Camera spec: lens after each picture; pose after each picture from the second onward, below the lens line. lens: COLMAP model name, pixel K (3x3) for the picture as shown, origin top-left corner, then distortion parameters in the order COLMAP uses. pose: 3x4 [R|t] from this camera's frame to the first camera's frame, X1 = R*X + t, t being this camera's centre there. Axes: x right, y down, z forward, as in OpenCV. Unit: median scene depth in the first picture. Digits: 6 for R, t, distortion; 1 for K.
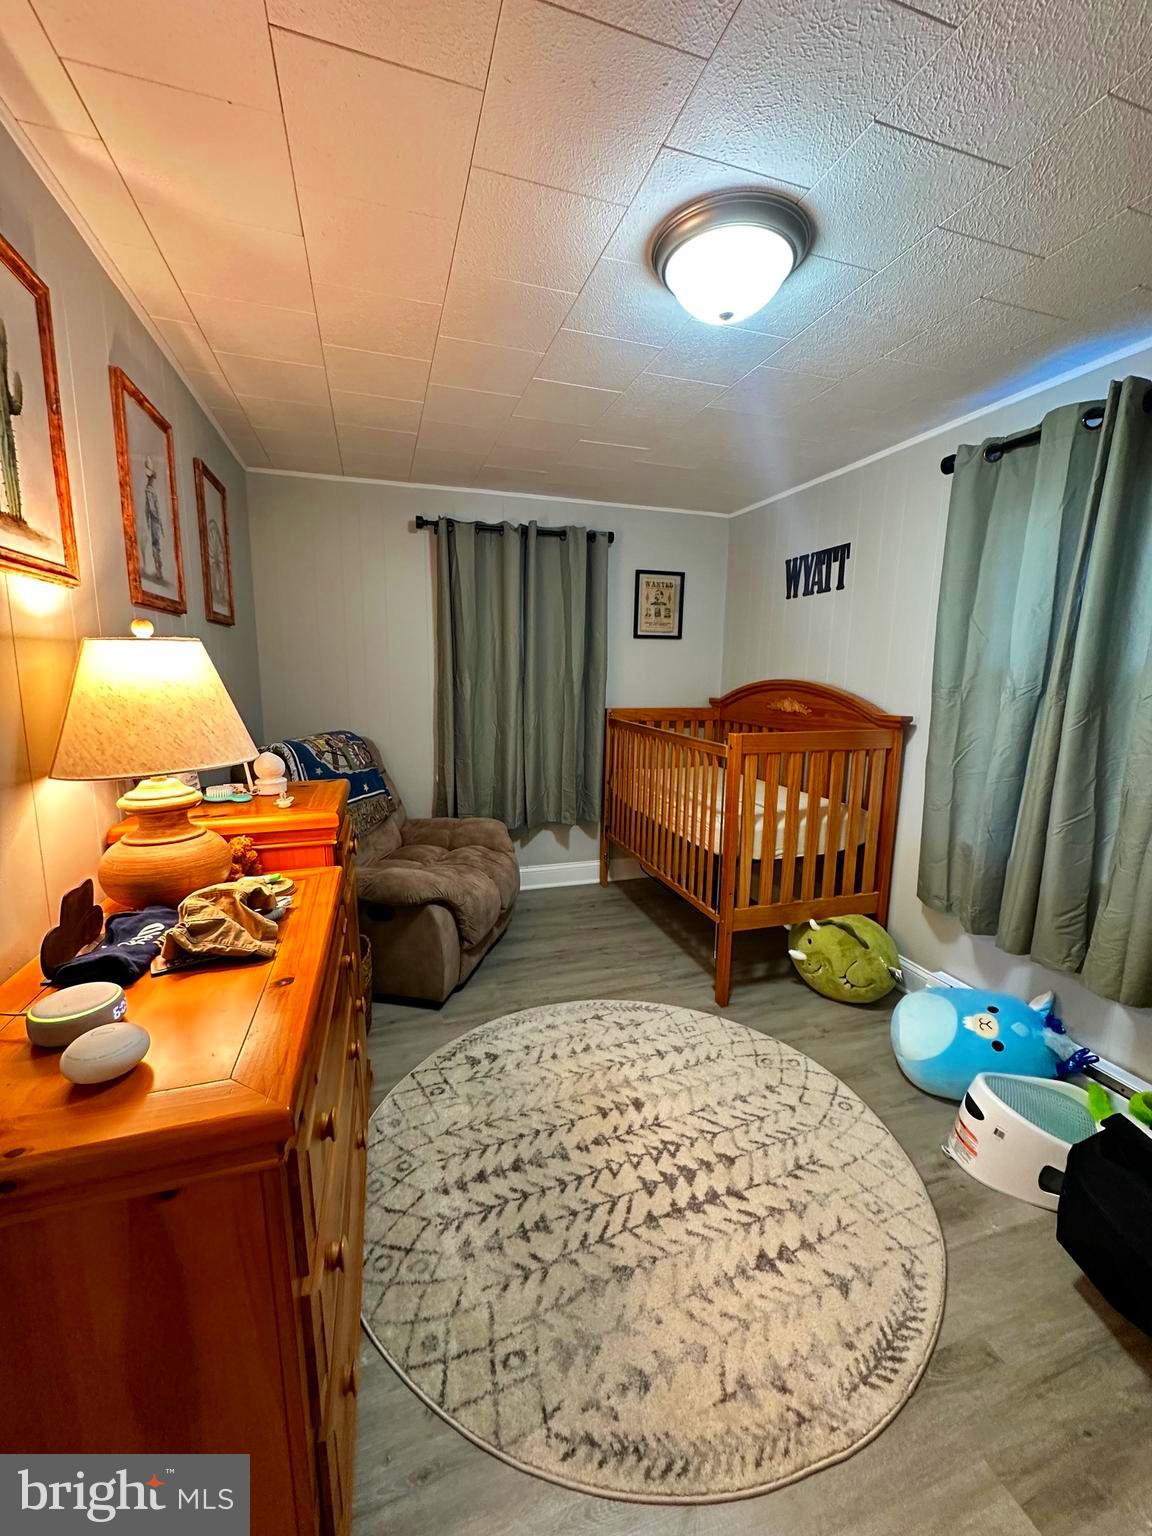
lens RADIAL K [[606.3, 0, 577.8], [0, 606.3, 769.5], [0, 0, 1]] dist [-0.001532, -0.000041]
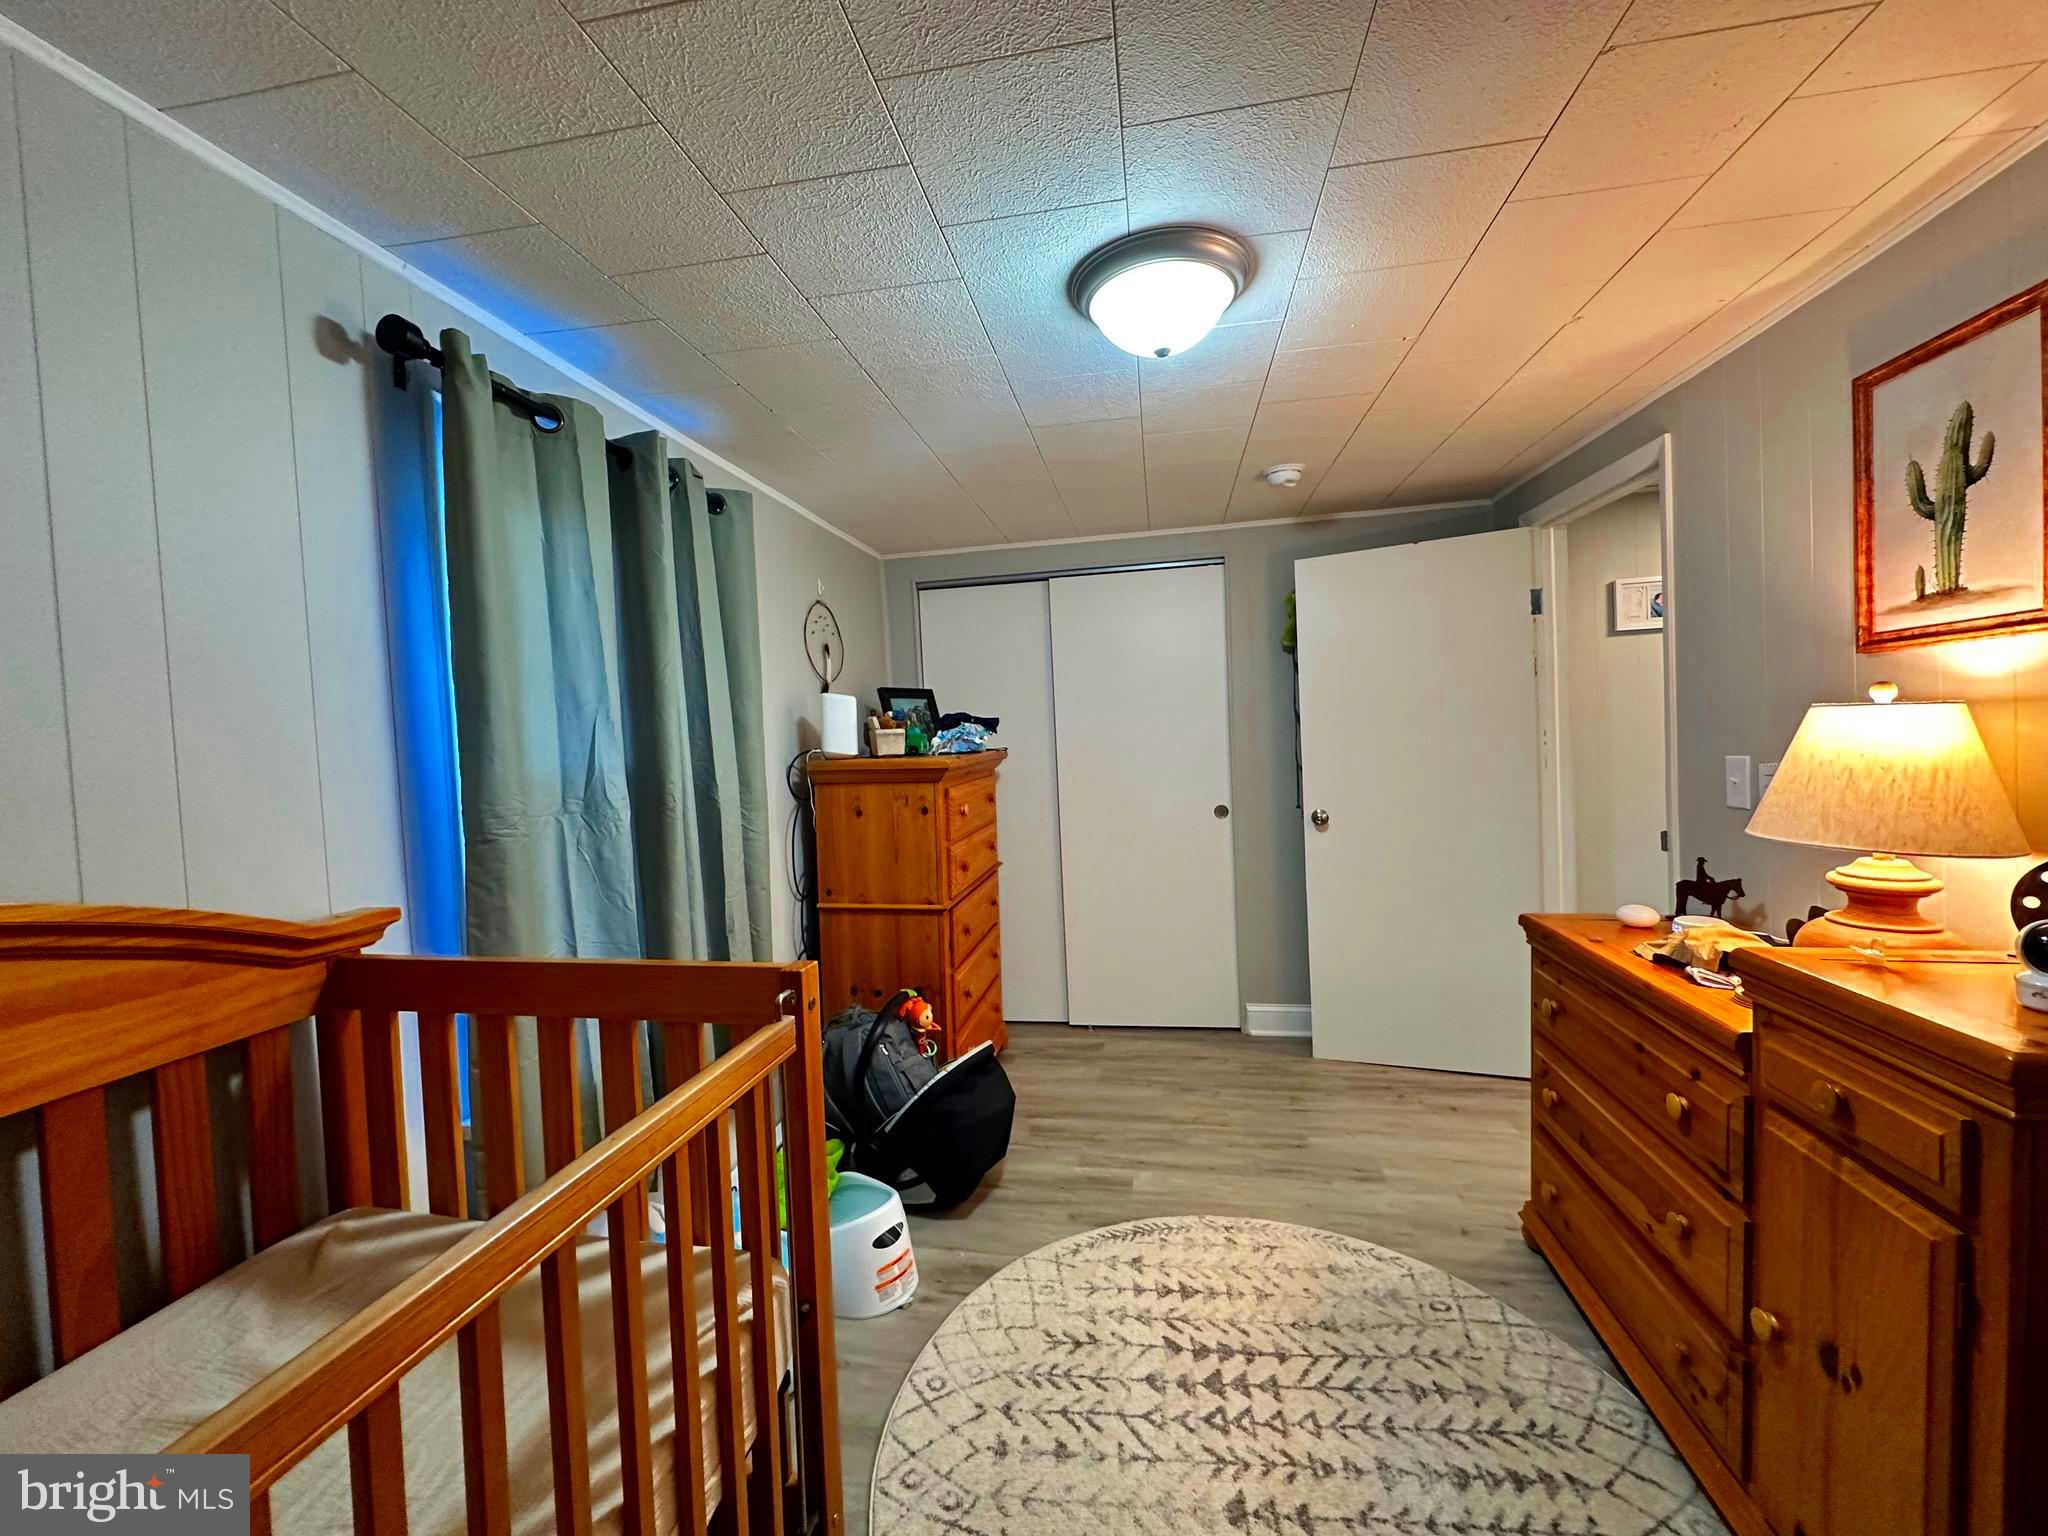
lens RADIAL K [[808.4, 0, 1027.1], [0, 808.4, 769.3], [0, 0, 1]] dist [-0.001532, -0.000041]
pose [[-0.883901, 0.008833, 0.467591, -0.103816], [0.106042, 0.977566, 0.181988, -0.339804], [-0.455493, 0.210444, -0.865008, 1.897245]]
